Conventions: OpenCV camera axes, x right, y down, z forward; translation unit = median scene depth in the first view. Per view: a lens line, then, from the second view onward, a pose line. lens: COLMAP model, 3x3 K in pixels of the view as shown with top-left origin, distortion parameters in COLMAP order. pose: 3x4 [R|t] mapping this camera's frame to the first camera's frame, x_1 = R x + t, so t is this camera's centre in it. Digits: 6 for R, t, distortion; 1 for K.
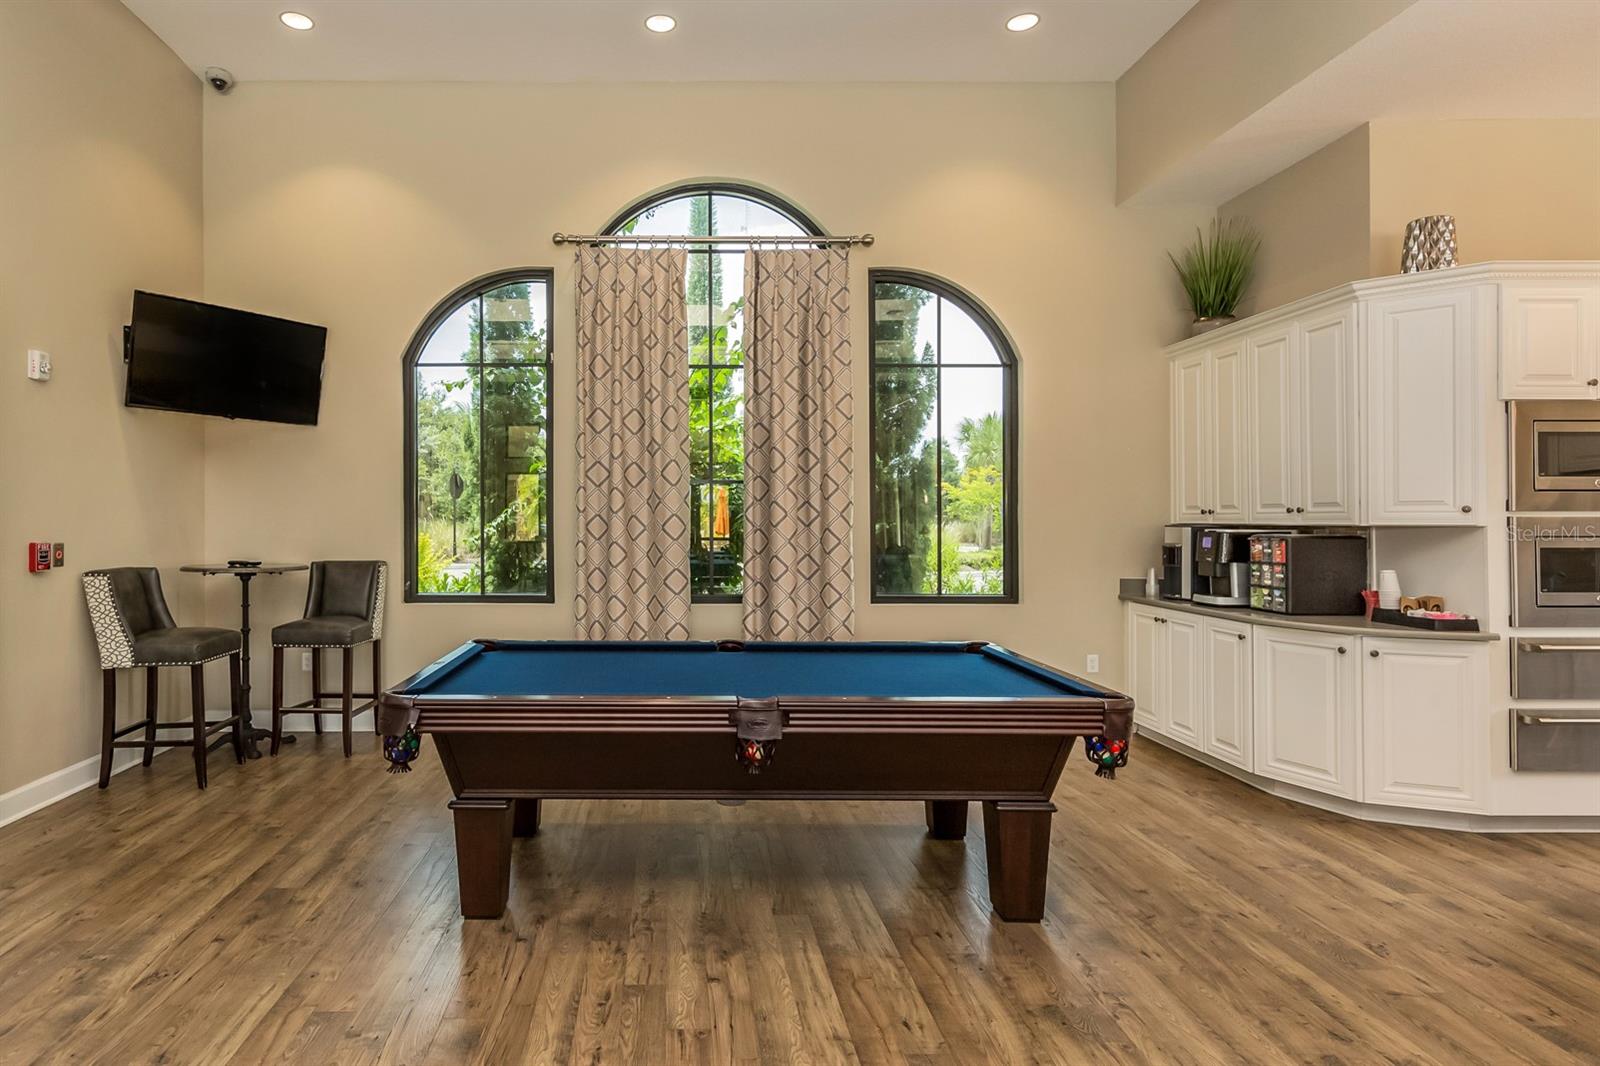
lens RADIAL K [[837.5, 0, 685.4], [0, 837.5, 500.3], [0, 0, 1]] dist [0.004070, -0.001436]
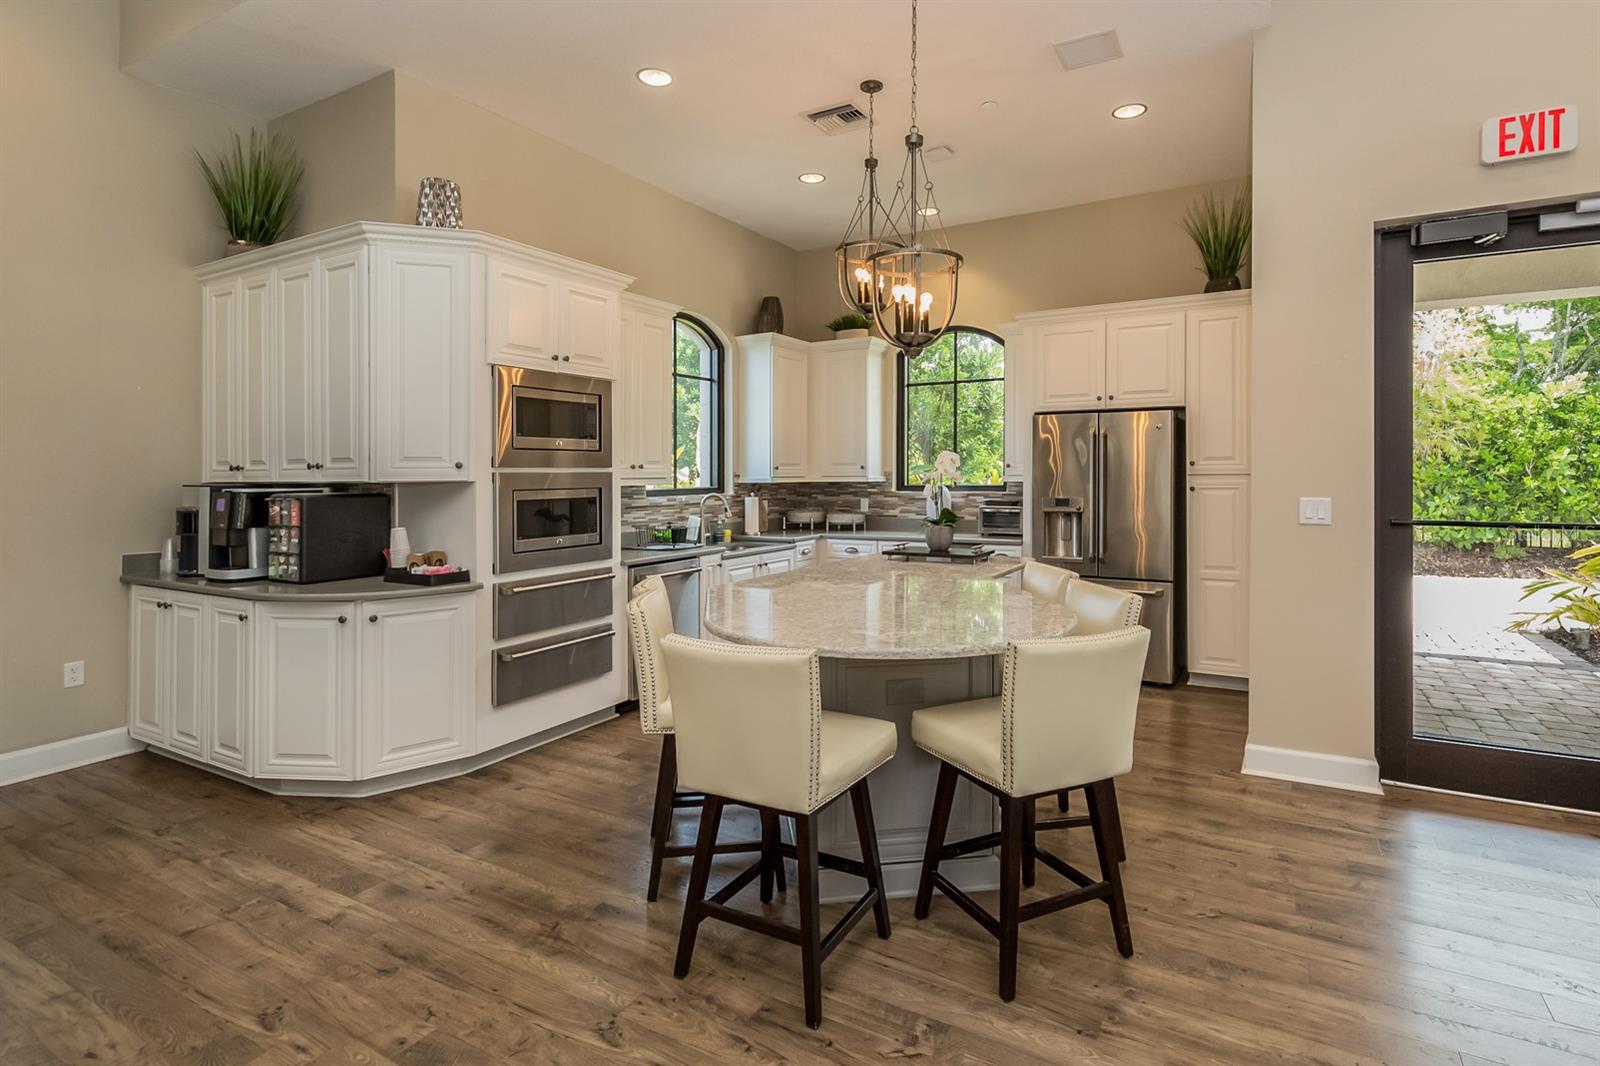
lens RADIAL K [[805.8, 0, 800.6], [0, 805.8, 438.4], [0, 0, 1]] dist [-0.001159, -0.000138]
pose [[0.516927, 0.032379, 0.855417, 0.279639], [-0.010707, 0.999451, -0.031360, 0.003780], [-0.855963, 0.007051, 0.516990, 0.116740]]
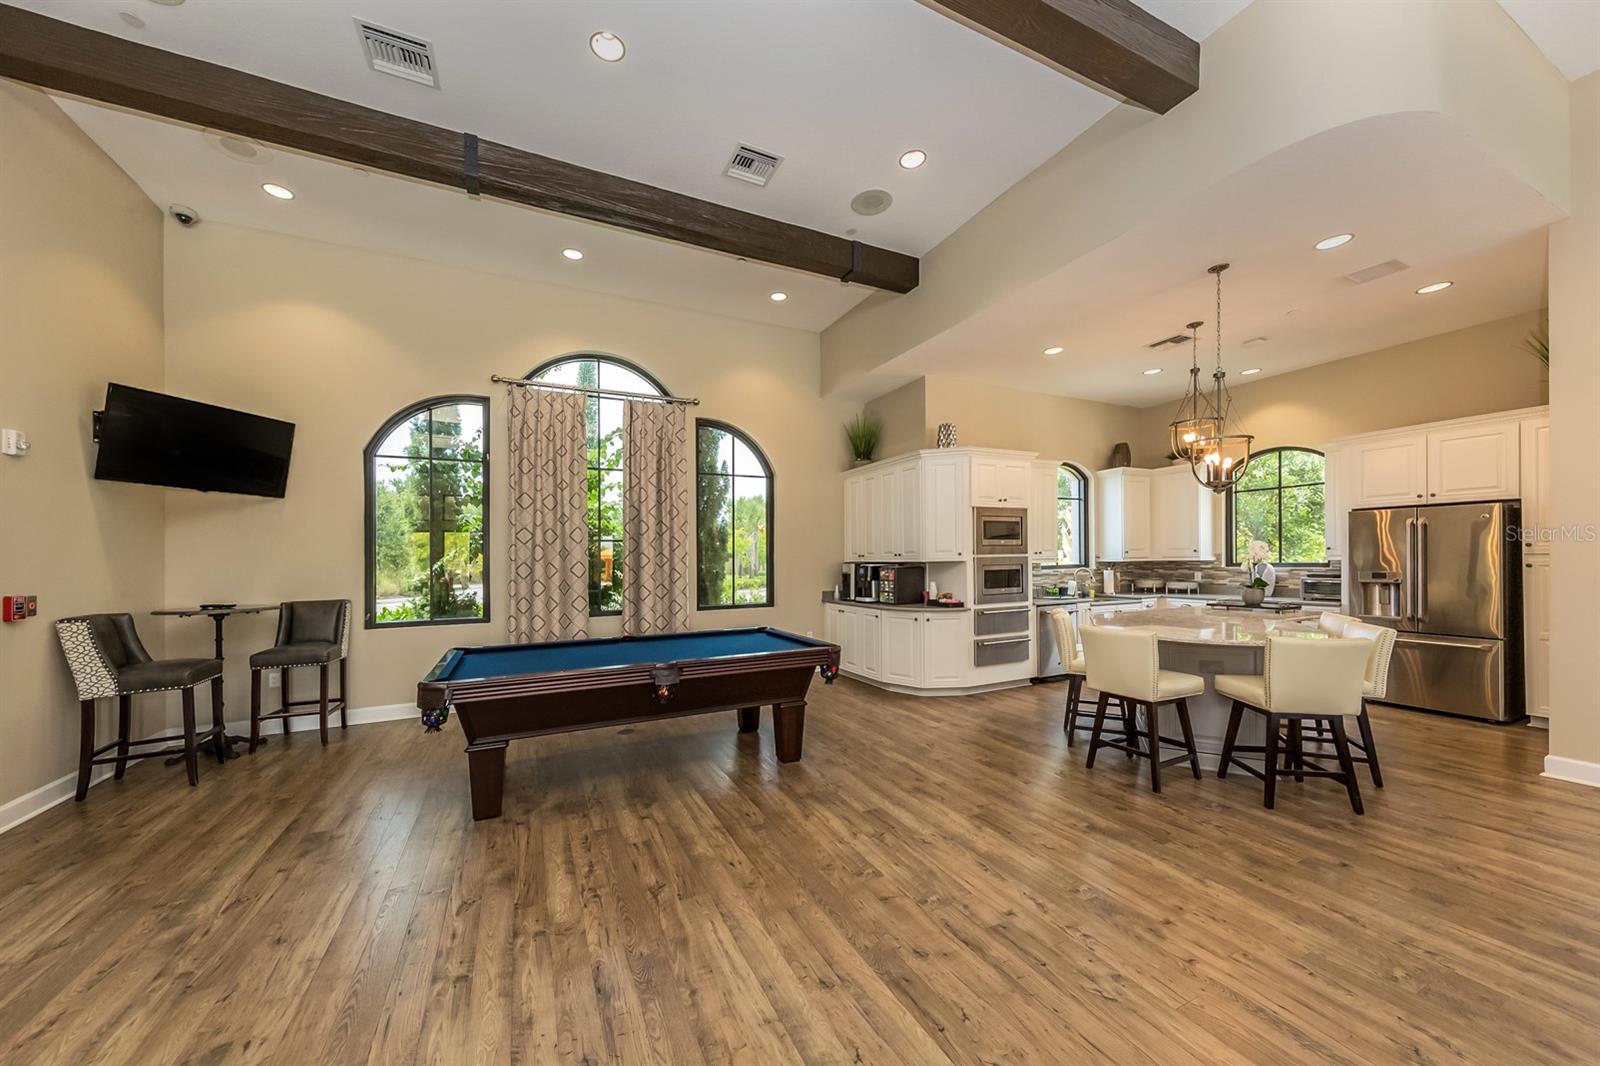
lens RADIAL K [[535.0, 0, 793.2], [0, 535.0, 555.5], [0, 0, 1]] dist [0.000542, -0.000006]
pose [[0.901149, -0.011459, 0.433357, -0.101278], [0.006037, 0.999885, 0.013885, -0.007470], [-0.433466, -0.009896, 0.901115, -0.106745]]
